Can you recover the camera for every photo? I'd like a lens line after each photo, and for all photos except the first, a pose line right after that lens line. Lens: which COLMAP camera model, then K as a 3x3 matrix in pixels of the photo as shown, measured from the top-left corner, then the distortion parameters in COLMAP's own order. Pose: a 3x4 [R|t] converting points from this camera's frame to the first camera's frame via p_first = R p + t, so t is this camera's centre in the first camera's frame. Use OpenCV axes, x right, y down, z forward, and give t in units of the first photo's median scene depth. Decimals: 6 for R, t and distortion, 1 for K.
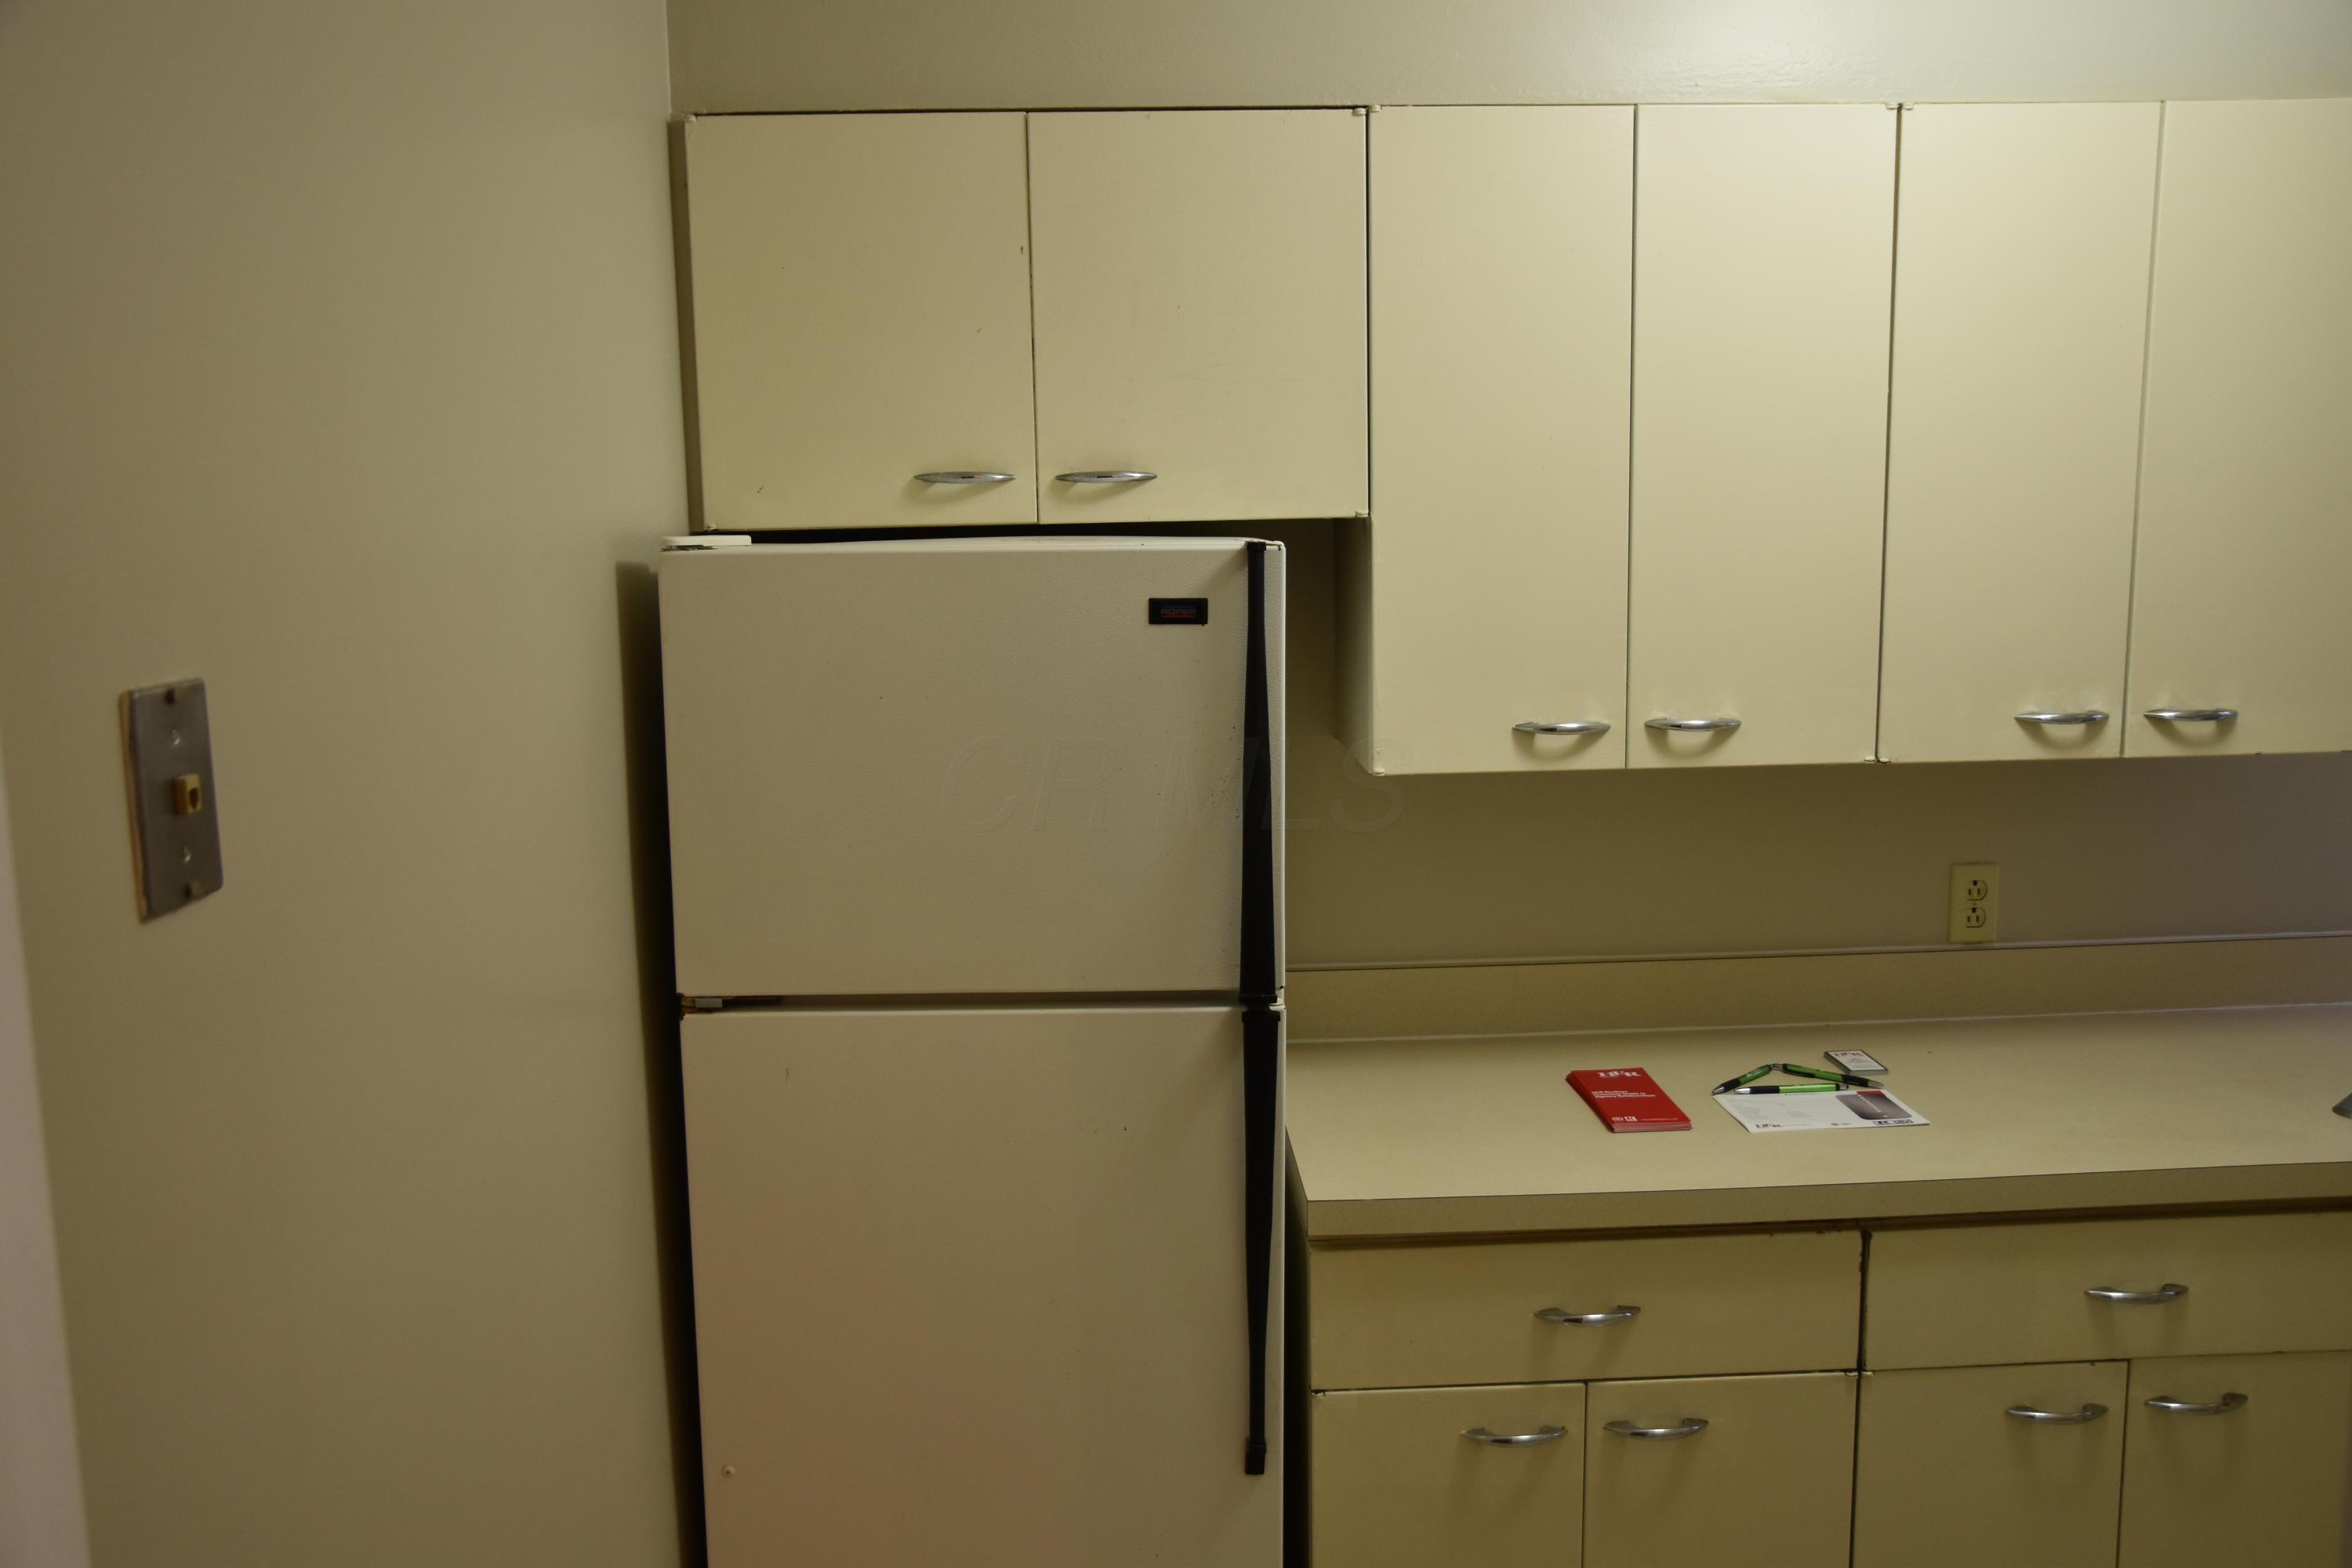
lens RADIAL K [[1916.8, 0, 1187.4], [0, 1916.8, 800.7], [0, 0, 1]] dist [-0.077955, 0.112586]
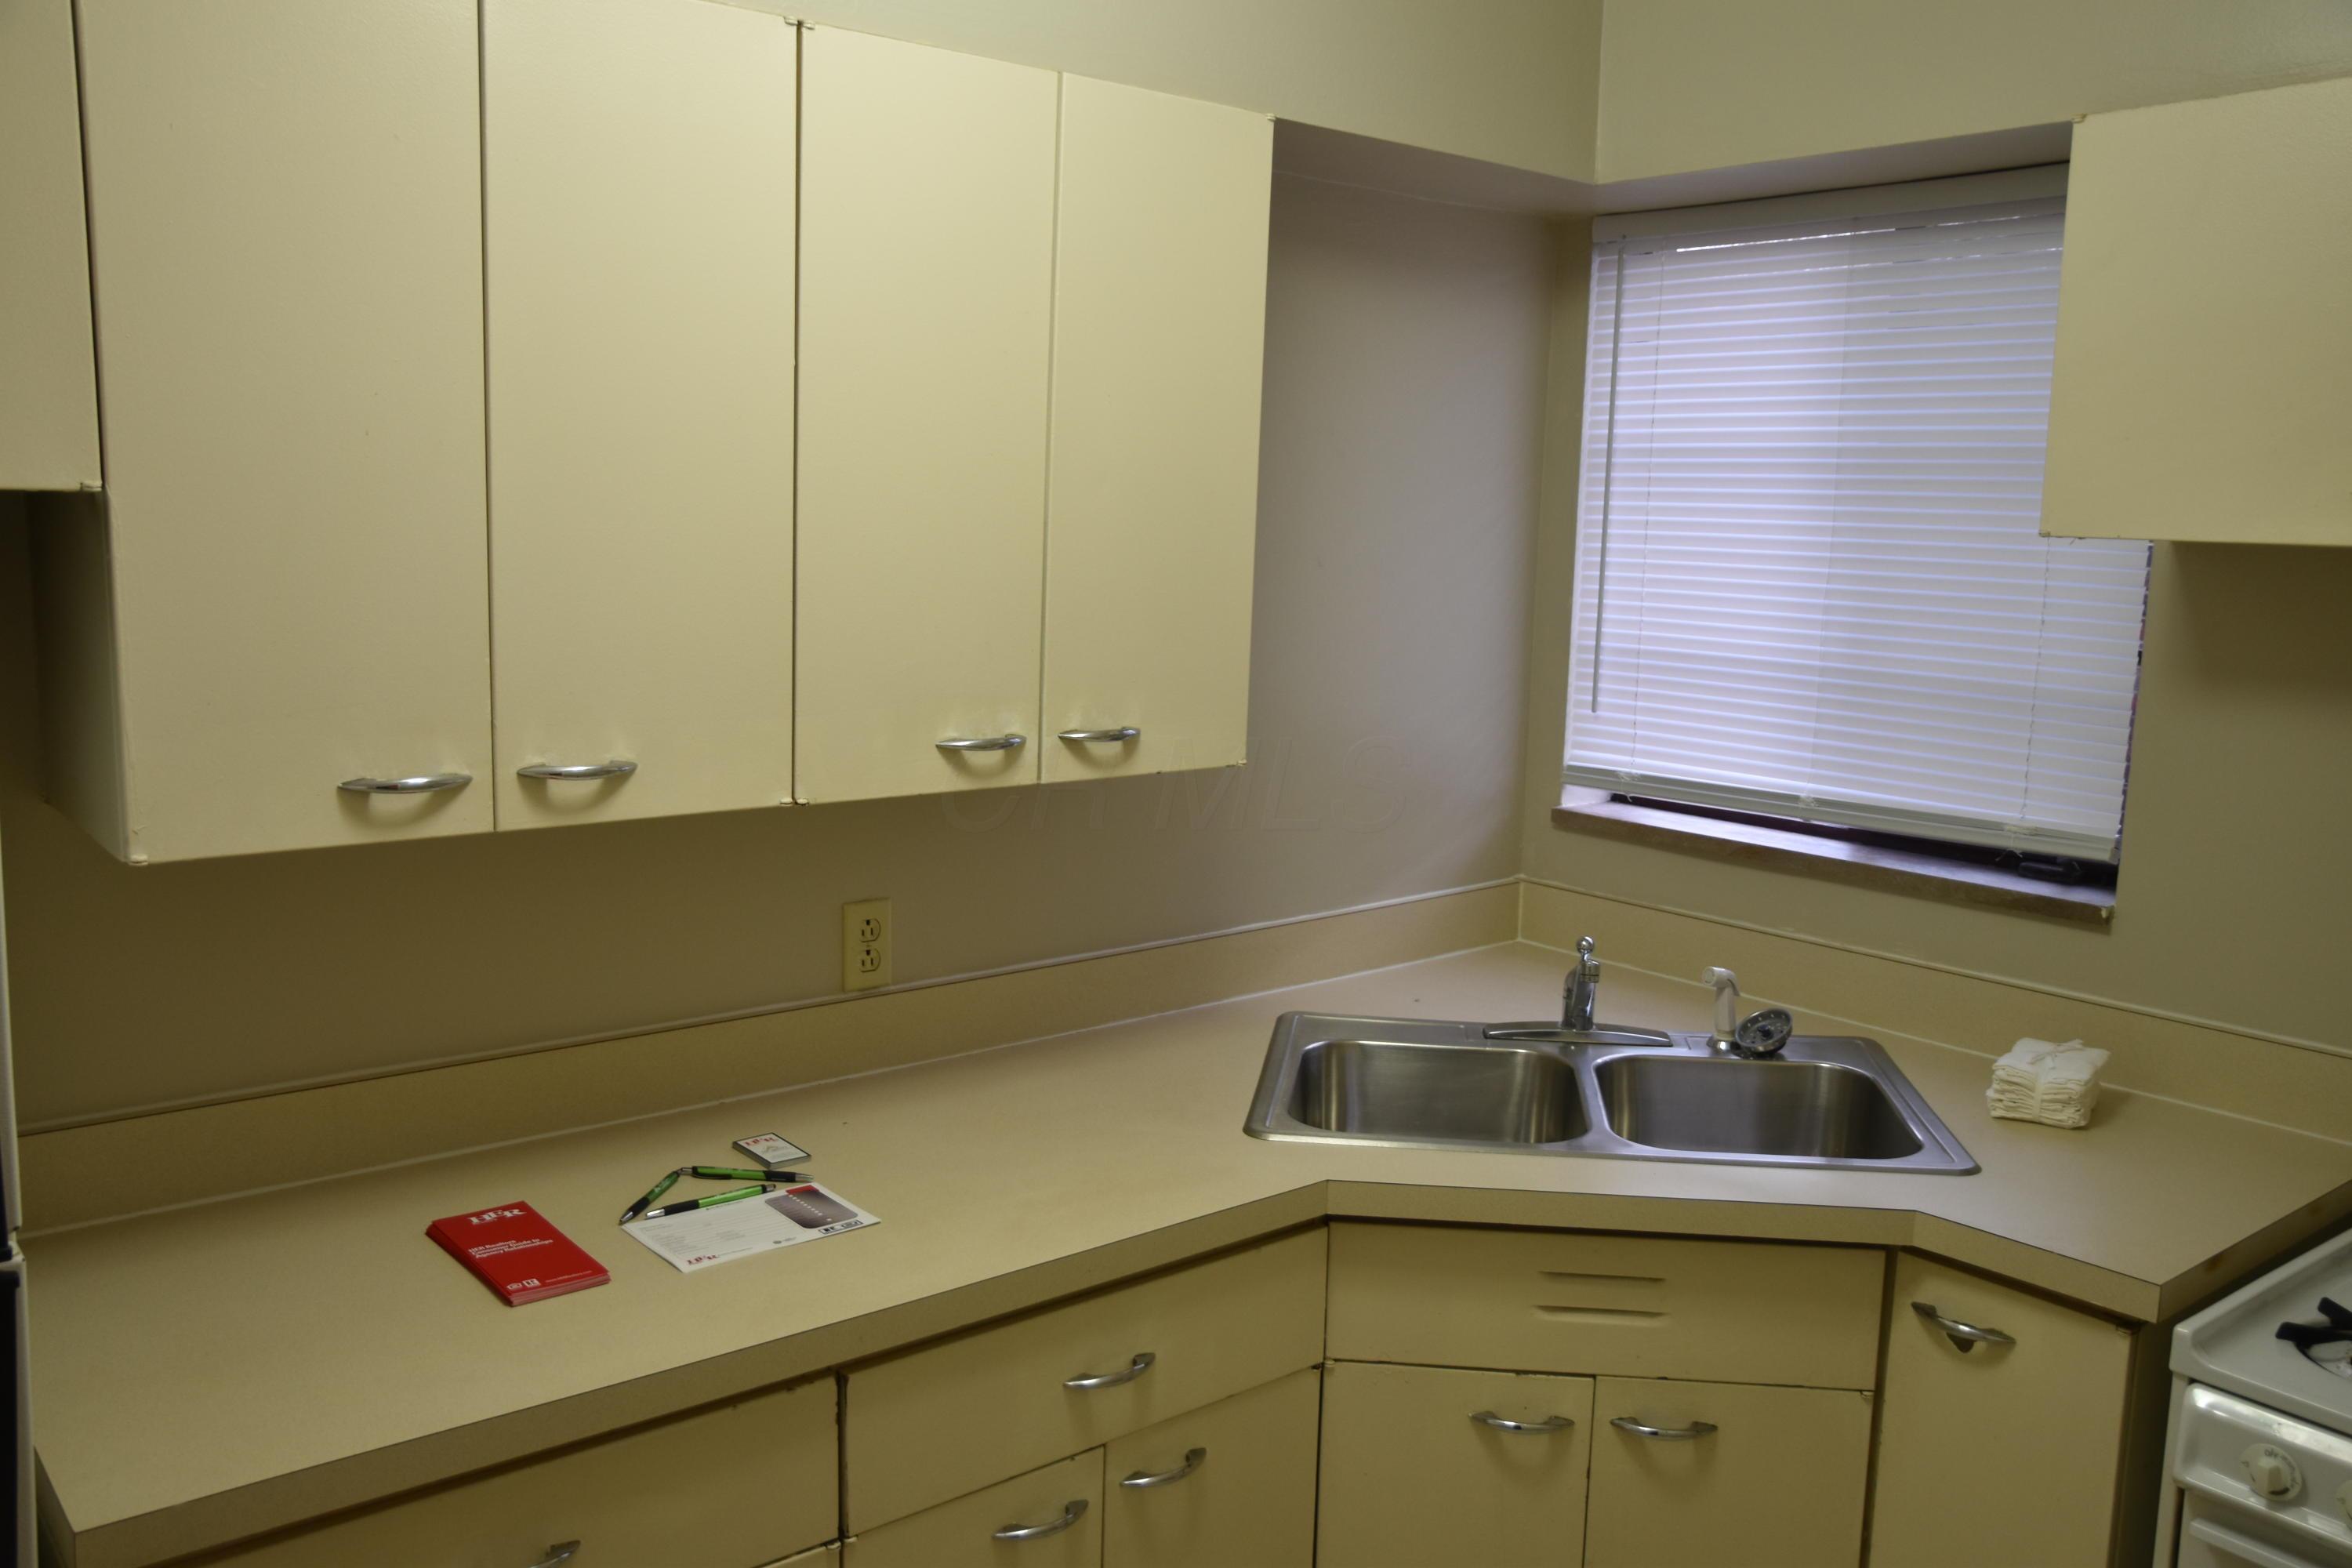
lens RADIAL K [[1916.8, 0, 1178.0], [0, 1916.8, 798.5], [0, 0, 1]] dist [-0.077955, 0.112586]
pose [[0.794727, -0.053687, 0.604588, -0.014047], [0.048034, 0.998519, 0.025527, -0.036805], [-0.605063, 0.008754, 0.796129, 0.225549]]
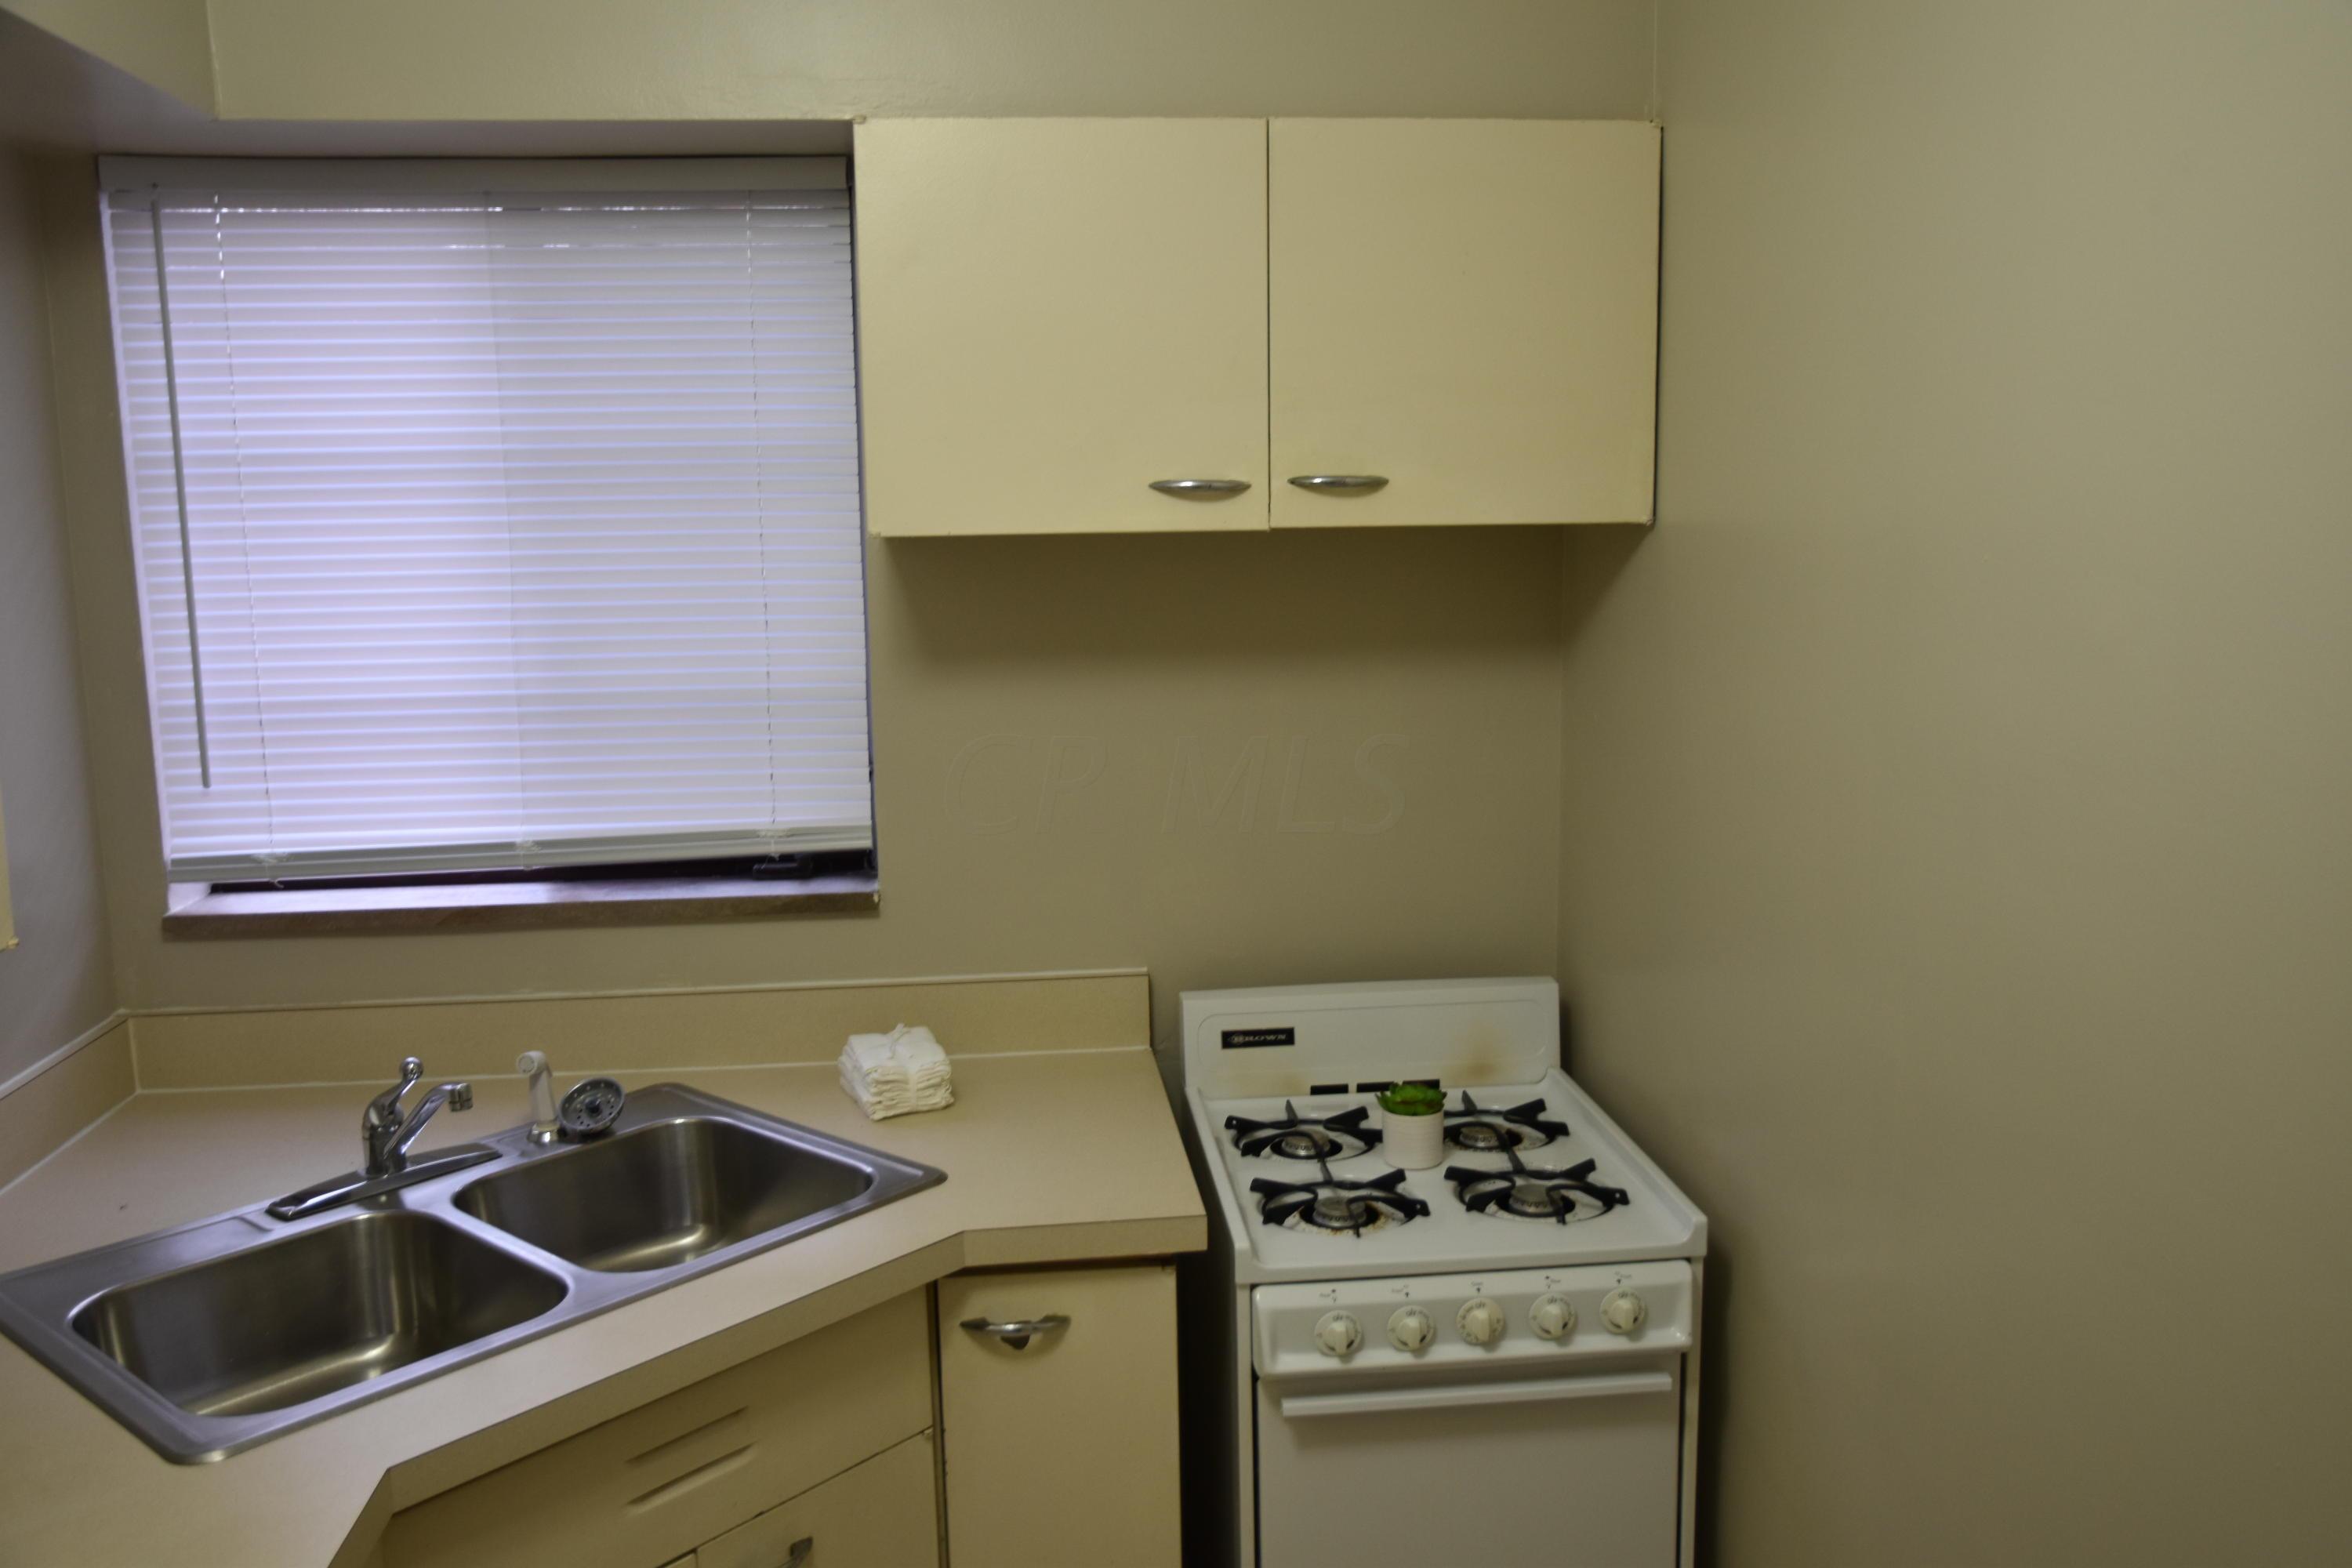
lens RADIAL K [[1916.8, 0, 1189.0], [0, 1916.8, 803.0], [0, 0, 1]] dist [-0.077955, 0.112586]
pose [[-0.070254, -0.135479, 0.988286, -0.056364], [0.163019, 0.975856, 0.145364, -0.105765], [-0.984119, 0.171322, -0.046472, 0.628833]]
